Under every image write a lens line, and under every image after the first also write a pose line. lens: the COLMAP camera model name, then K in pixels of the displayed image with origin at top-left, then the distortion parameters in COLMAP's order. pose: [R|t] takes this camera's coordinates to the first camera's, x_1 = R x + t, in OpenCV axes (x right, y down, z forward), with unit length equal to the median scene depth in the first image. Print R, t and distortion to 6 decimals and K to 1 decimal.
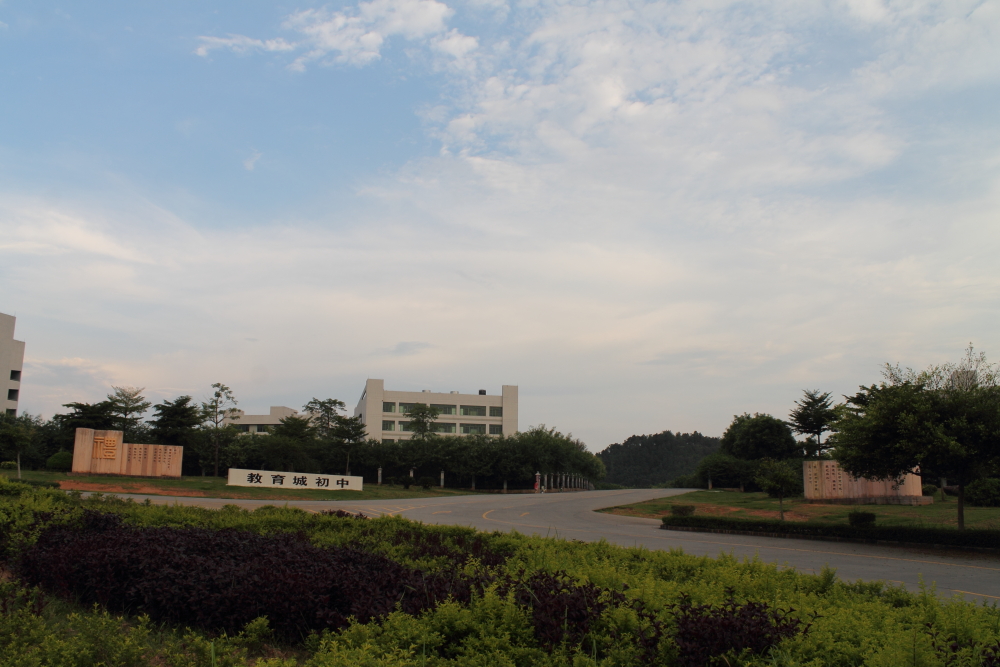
lens RADIAL K [[854.9, 0, 500.0], [0, 854.9, 333.5], [0, 0, 1]] dist [-0.075883, 0.003391]
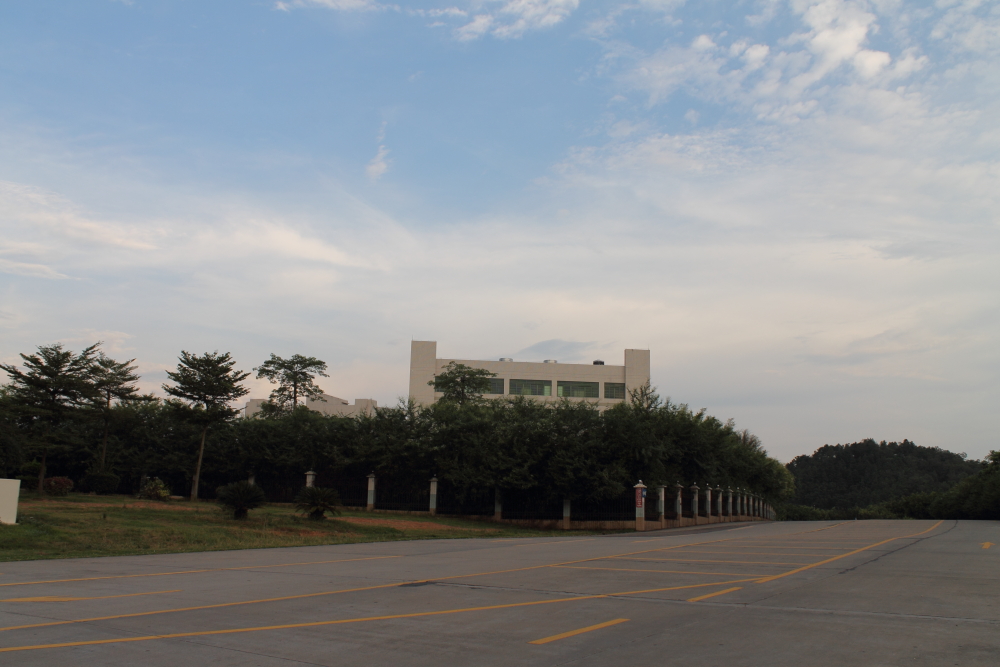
lens RADIAL K [[1029.9, 0, 500.0], [0, 1029.9, 333.5], [0, 0, 1]] dist [-0.064868, 0.001151]
pose [[0.988392, -0.015933, -0.151089, 0.058199], [0.017523, 0.999804, 0.009195, 0.087591], [0.150913, -0.011736, 0.988477, 0.509875]]
